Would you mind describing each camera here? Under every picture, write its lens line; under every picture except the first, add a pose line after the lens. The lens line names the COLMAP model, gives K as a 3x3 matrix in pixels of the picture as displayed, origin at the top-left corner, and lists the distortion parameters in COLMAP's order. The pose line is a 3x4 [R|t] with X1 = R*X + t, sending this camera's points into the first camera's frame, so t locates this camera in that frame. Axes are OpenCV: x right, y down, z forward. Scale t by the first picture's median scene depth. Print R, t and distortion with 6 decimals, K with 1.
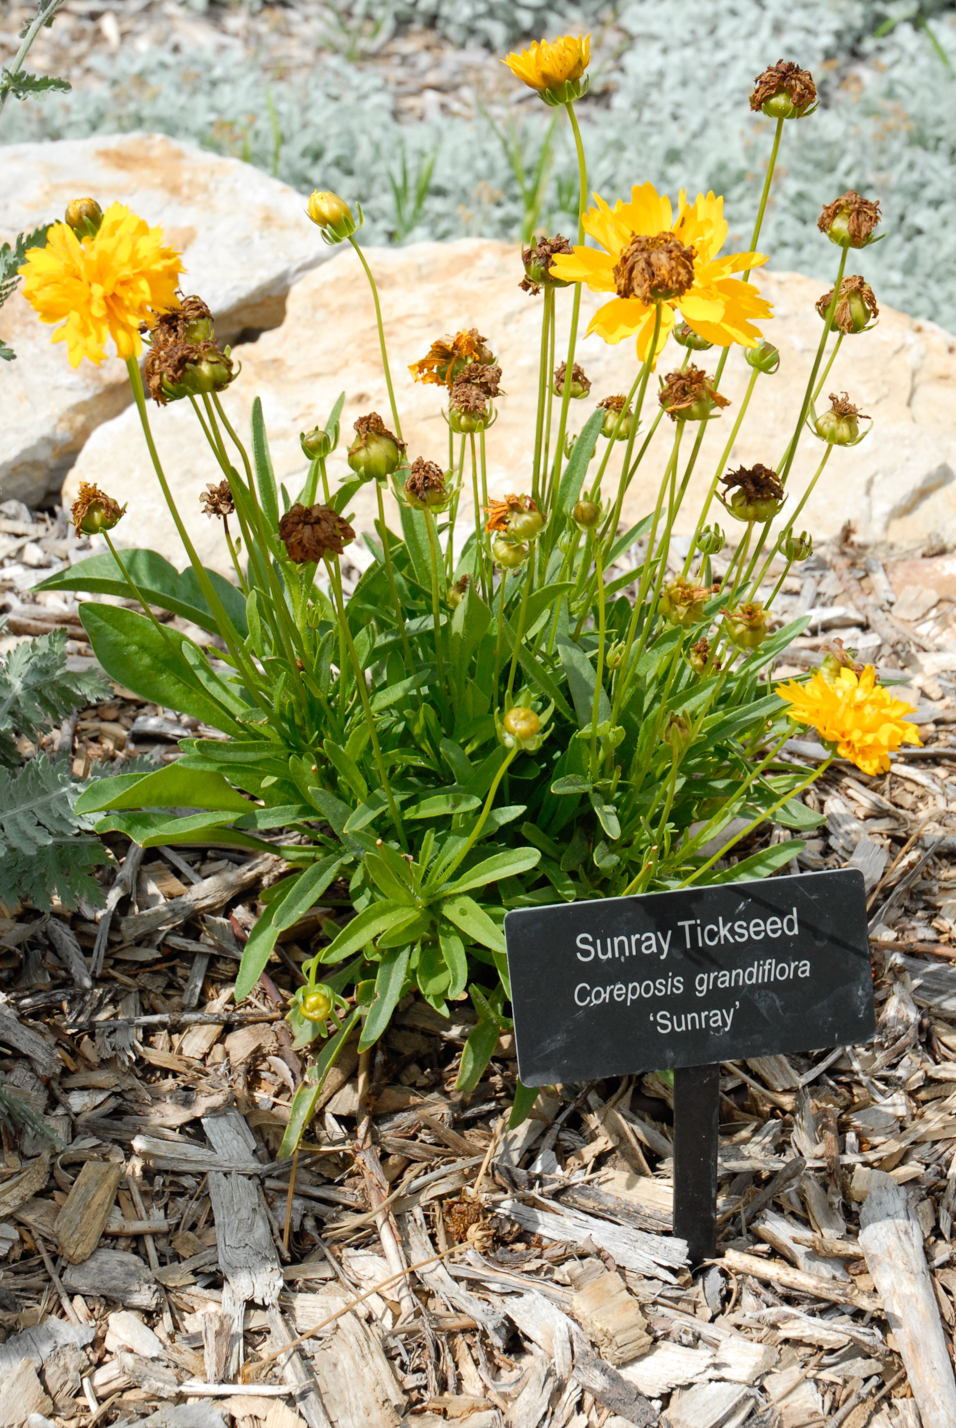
lens RADIAL K [[2135.8, 0, 477.5], [0, 2135.8, 758.4], [0, 0, 1]] dist [0.011711, -0.030762]
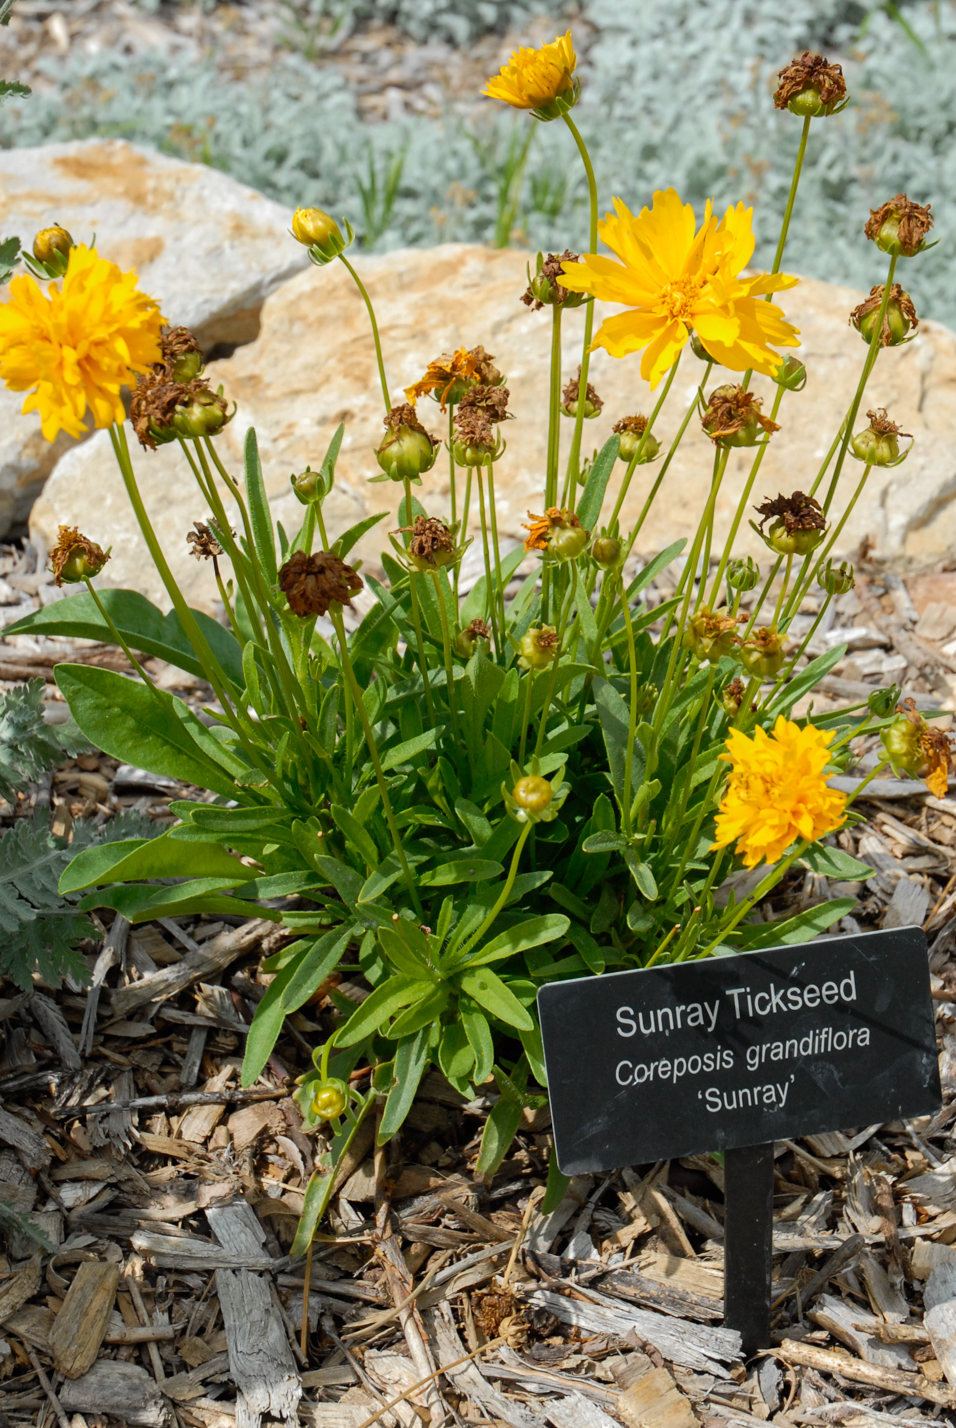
lens RADIAL K [[2098.9, 0, 478.0], [0, 2098.9, 714.0], [0, 0, 1]] dist [-0.003532, 0.051869]
pose [[0.999259, -0.025967, 0.028408, -0.032196], [0.026264, 0.999604, -0.010137, -0.032794], [-0.028133, 0.010875, 0.999545, 0.091245]]
